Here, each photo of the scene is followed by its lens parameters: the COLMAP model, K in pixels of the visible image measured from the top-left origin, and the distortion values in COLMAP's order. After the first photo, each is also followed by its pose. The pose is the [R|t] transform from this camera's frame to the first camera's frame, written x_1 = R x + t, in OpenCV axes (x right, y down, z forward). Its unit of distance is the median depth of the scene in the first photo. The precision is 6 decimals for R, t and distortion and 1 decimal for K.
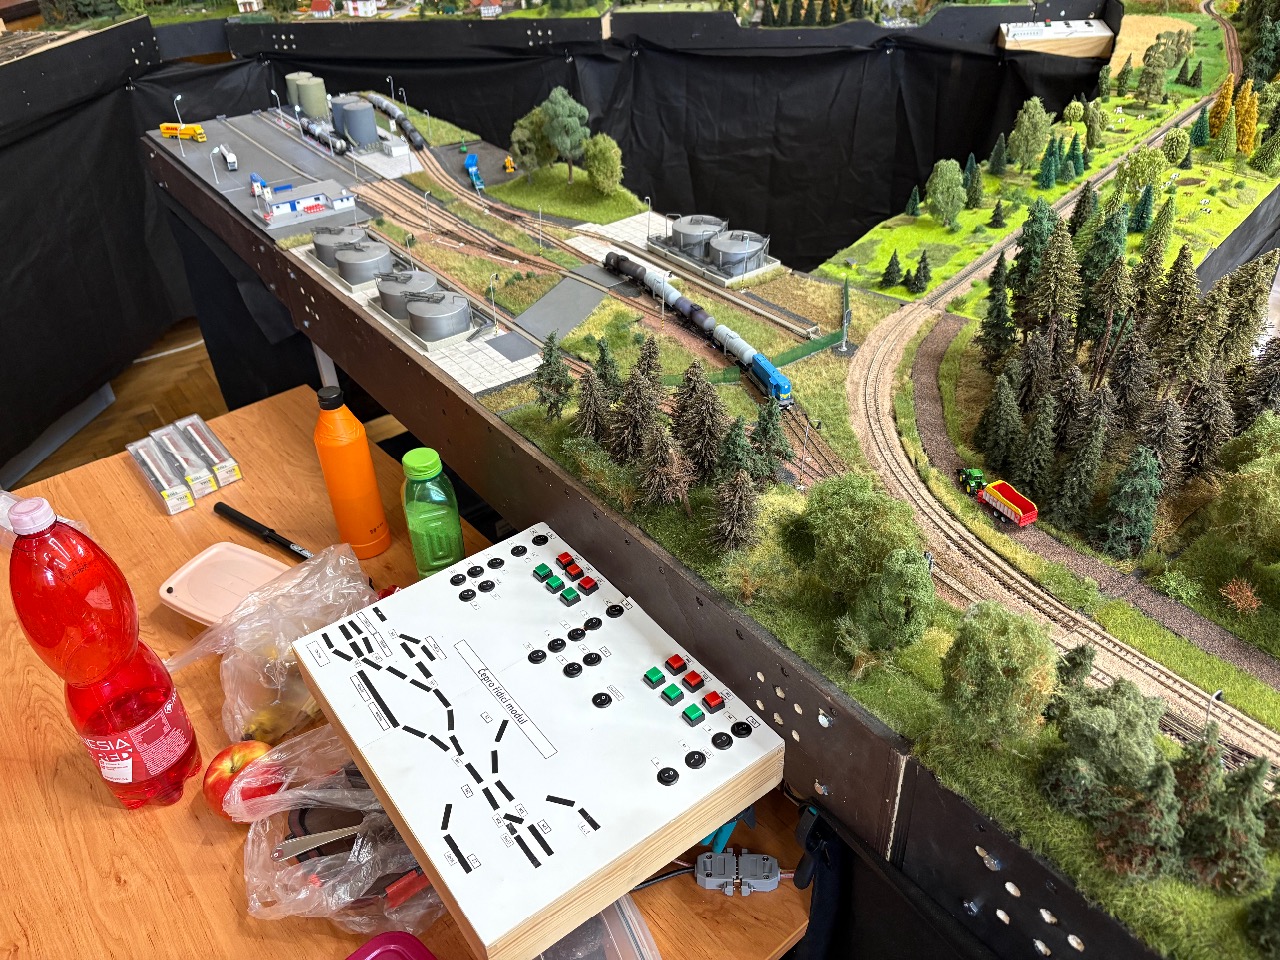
lens RADIAL K [[975.3, 0, 645.3], [0, 975.3, 484.7], [0, 0, 1]] dist [0.030747, -0.036626]
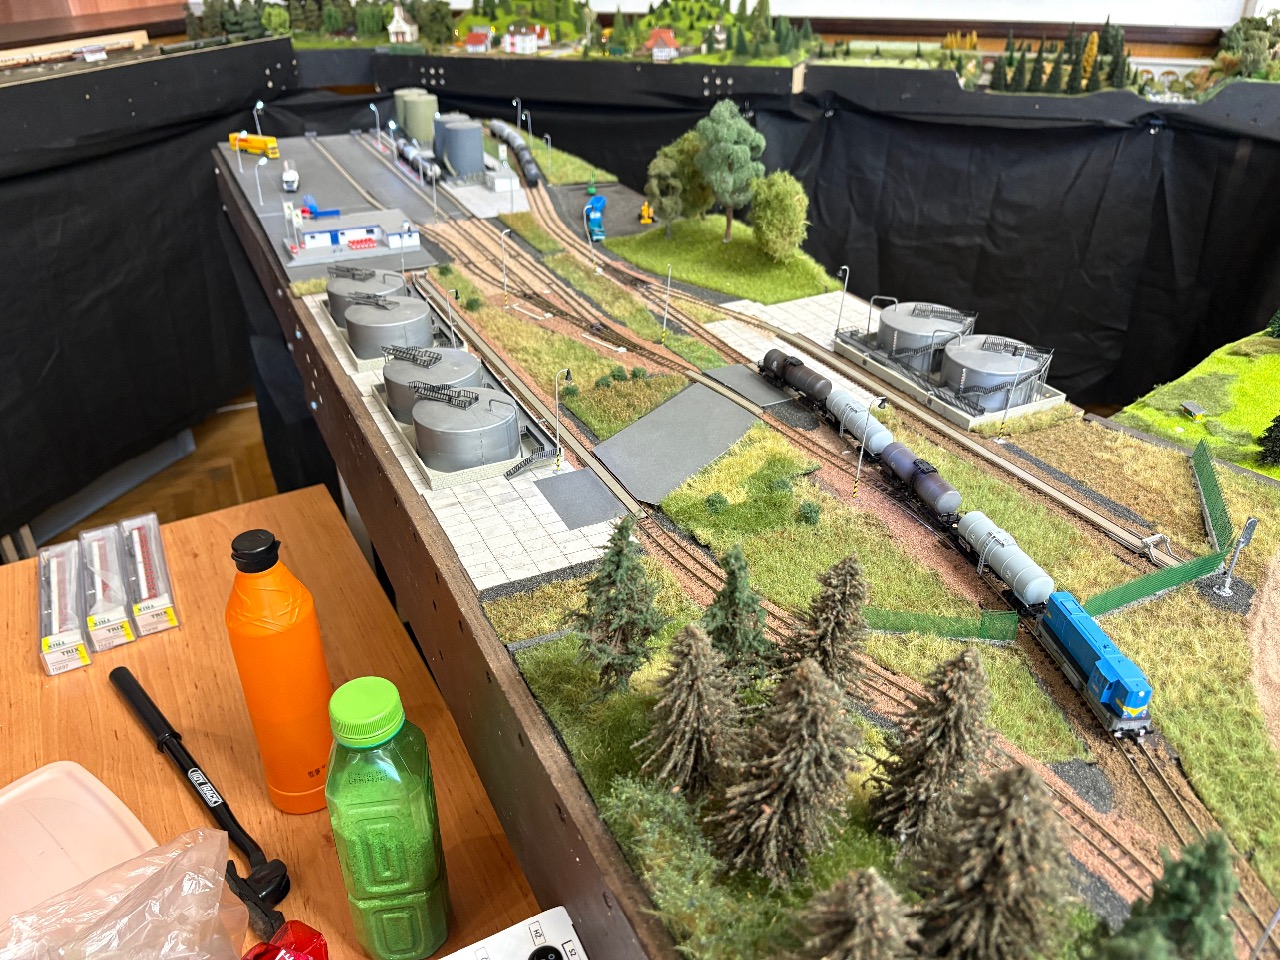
lens RADIAL K [[975.3, 0, 633.1], [0, 975.3, 482.5], [0, 0, 1]] dist [0.030747, -0.036626]
pose [[0.980832, 0.122092, -0.151863, -0.017155], [-0.134341, 0.988231, -0.073163, -0.089593], [0.141143, 0.092161, 0.985690, 0.356377]]
